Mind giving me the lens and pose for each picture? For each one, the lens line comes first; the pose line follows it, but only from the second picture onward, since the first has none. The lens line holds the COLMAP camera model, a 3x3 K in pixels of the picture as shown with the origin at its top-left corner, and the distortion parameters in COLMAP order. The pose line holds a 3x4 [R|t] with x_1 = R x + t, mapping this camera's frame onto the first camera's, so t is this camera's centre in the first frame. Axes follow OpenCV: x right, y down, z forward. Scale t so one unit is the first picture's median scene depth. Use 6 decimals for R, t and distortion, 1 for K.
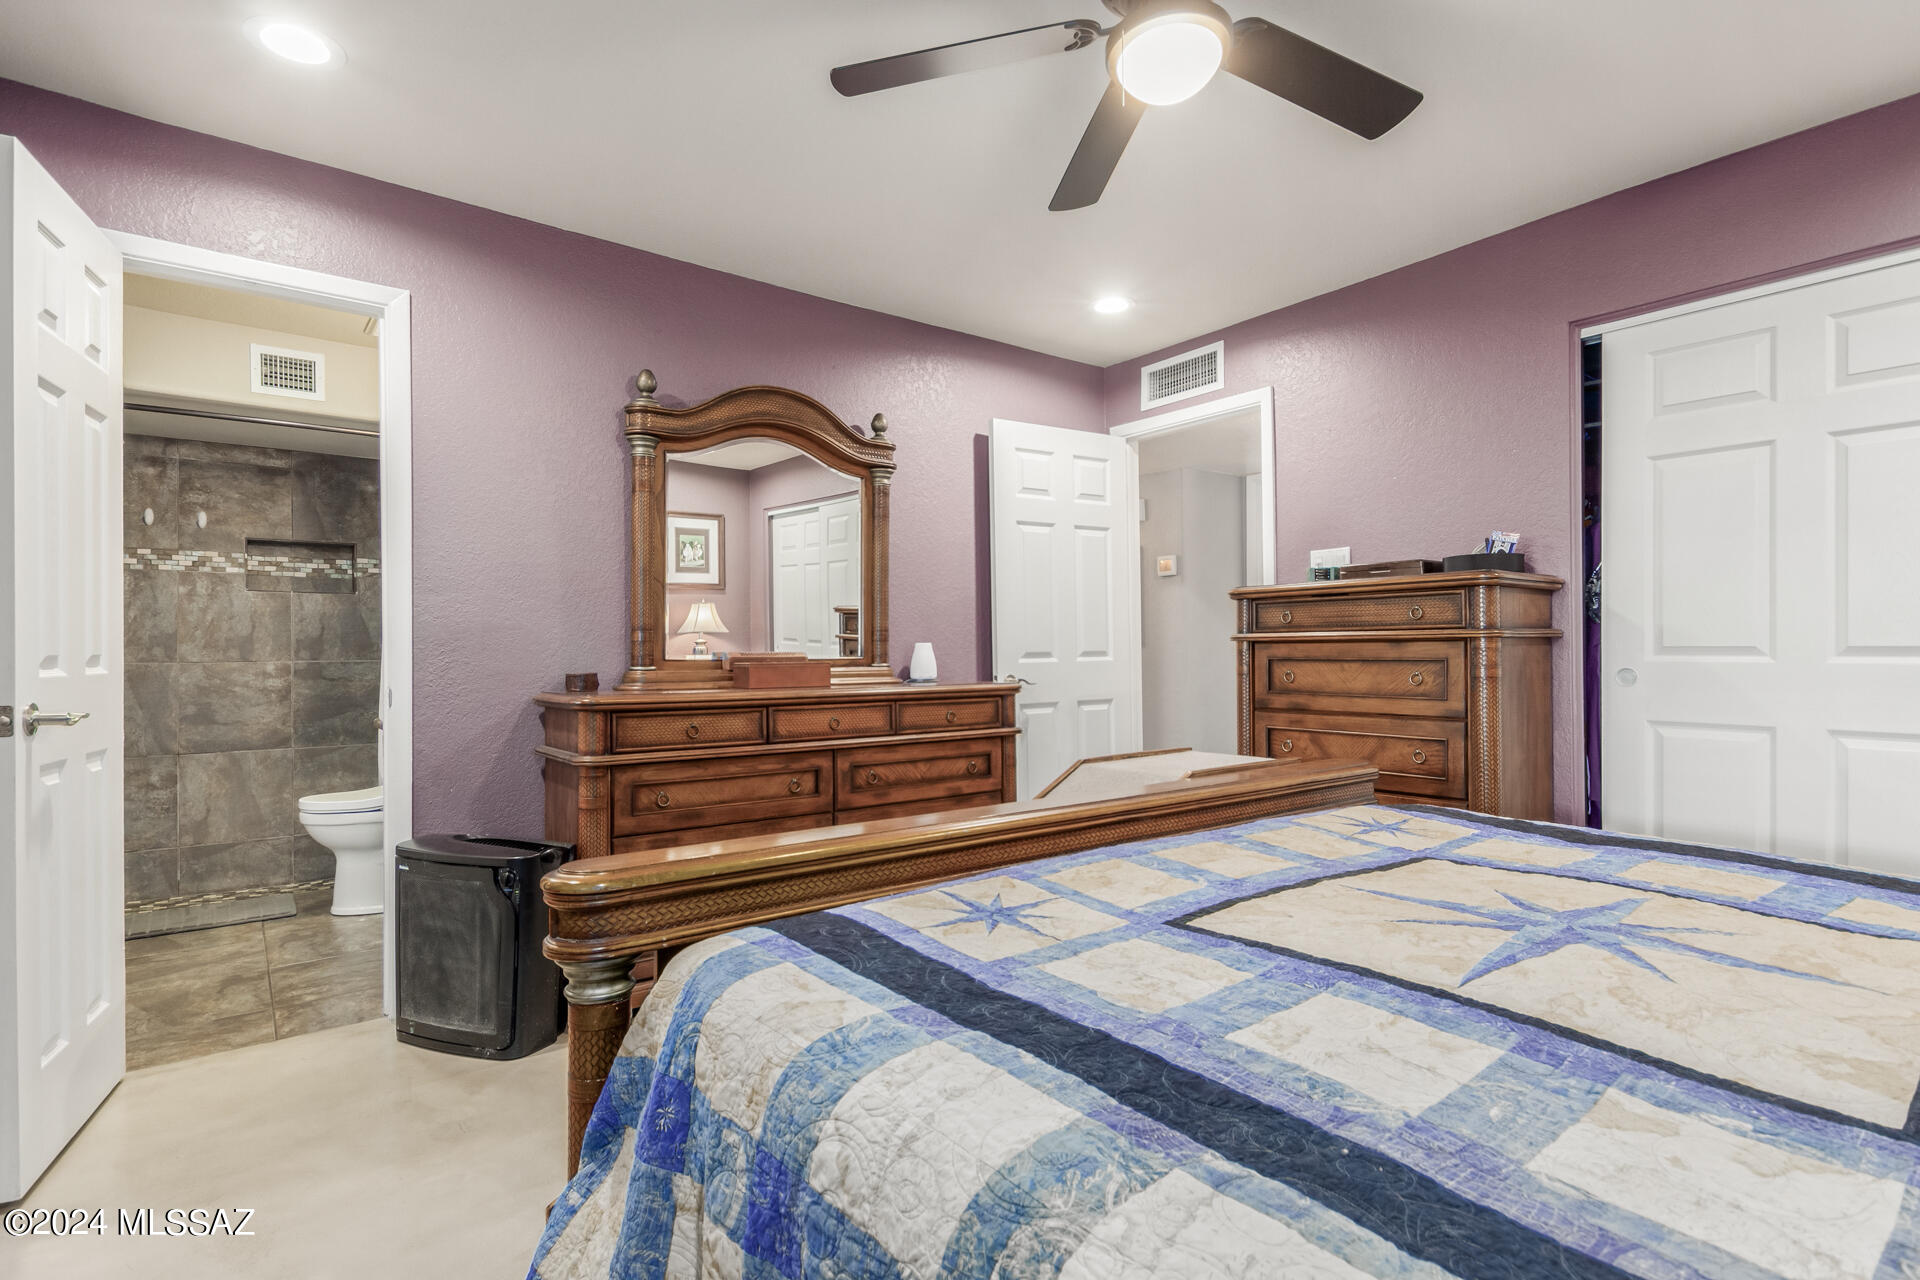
lens RADIAL K [[925.3, 0, 960.0], [0, 925.3, 640.0], [0, 0, 1]] dist [0.022088, 0.000115]
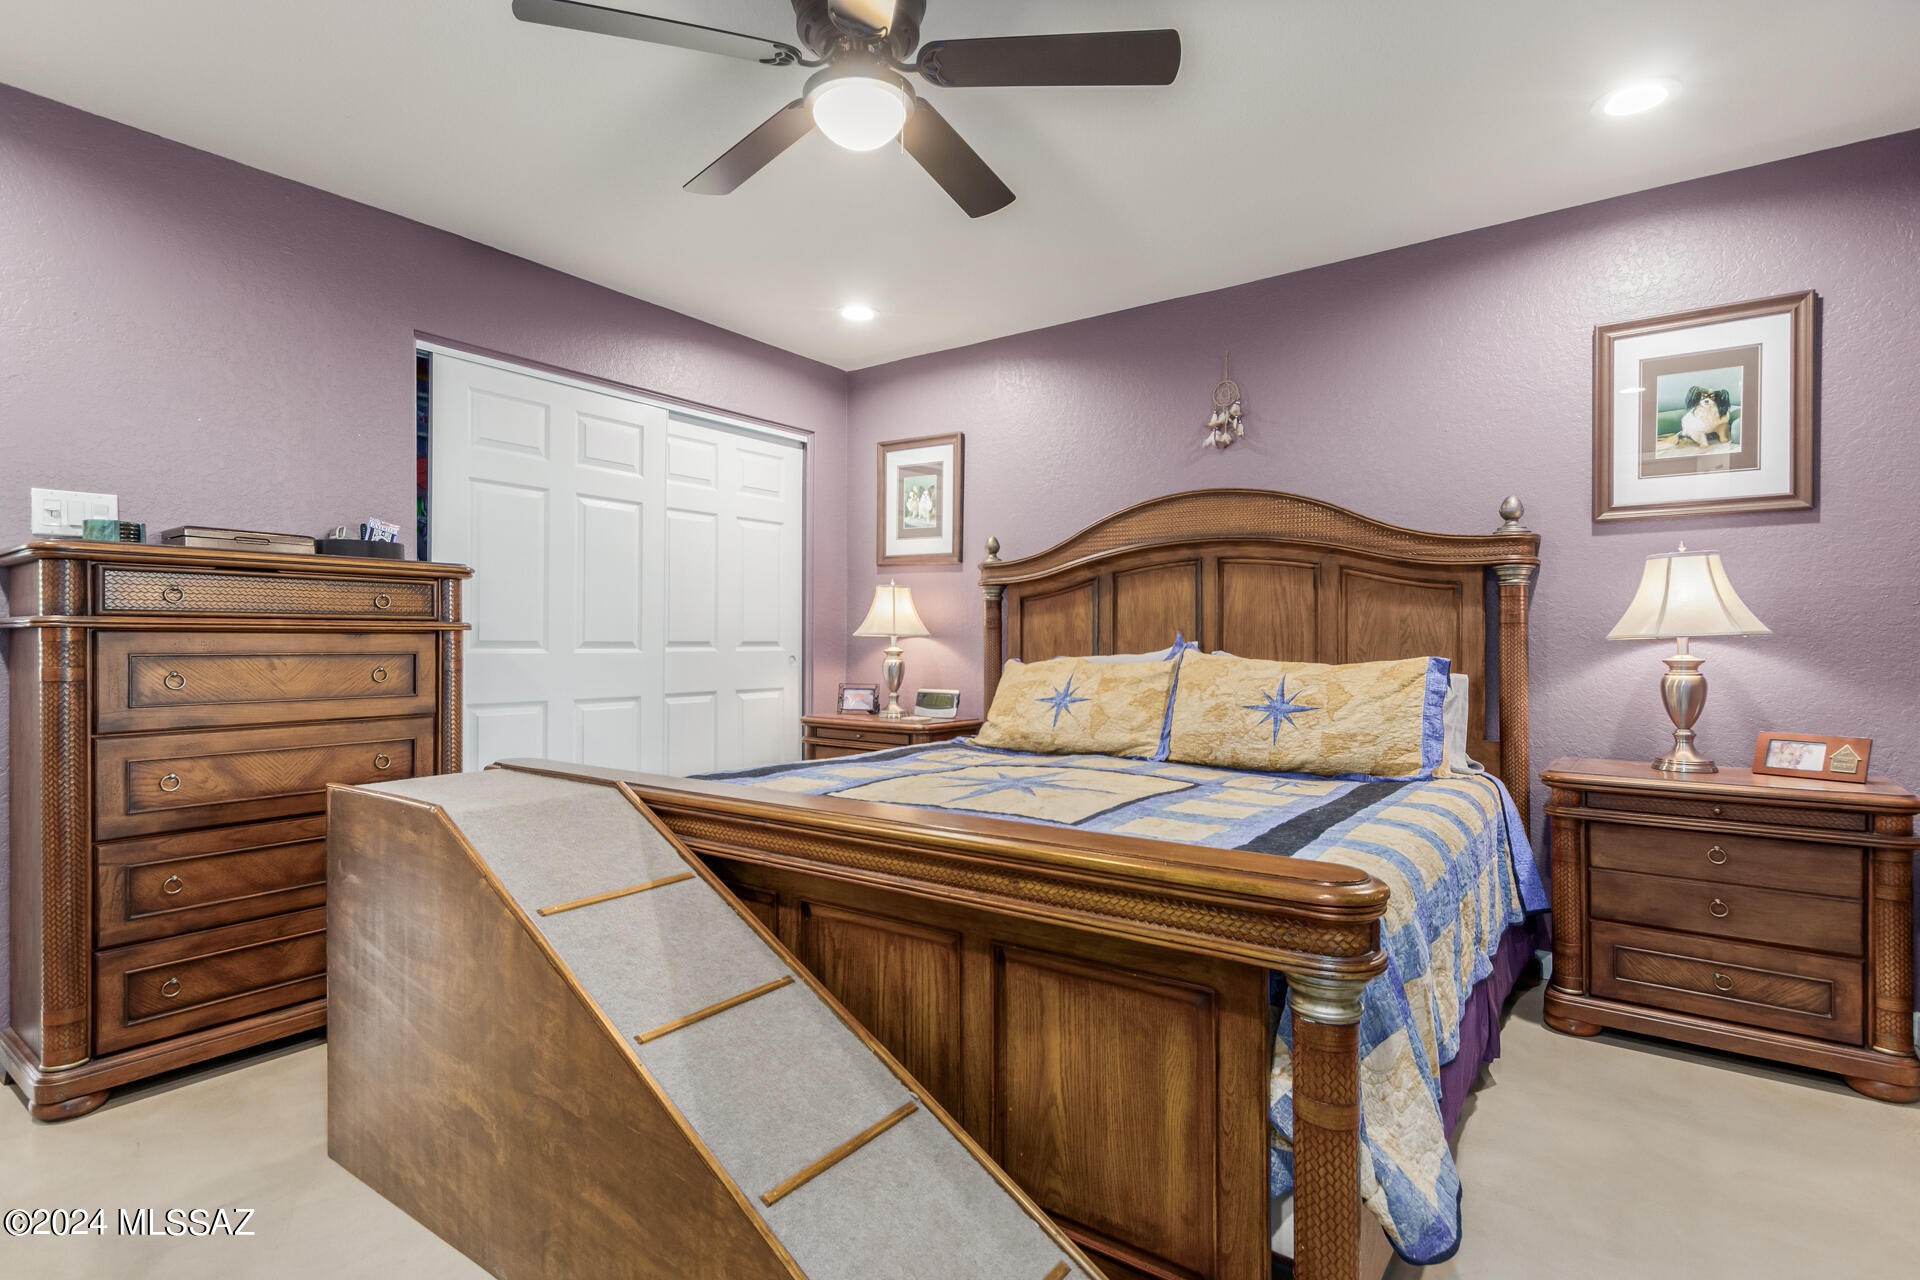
lens RADIAL K [[925.3, 0, 960.0], [0, 925.3, 640.0], [0, 0, 1]] dist [0.022088, 0.000115]
pose [[-0.255481, 0.009028, 0.966772, -0.508575], [-0.008256, 0.999900, -0.011519, 0.013501], [-0.966779, -0.010925, -0.255381, 0.676156]]
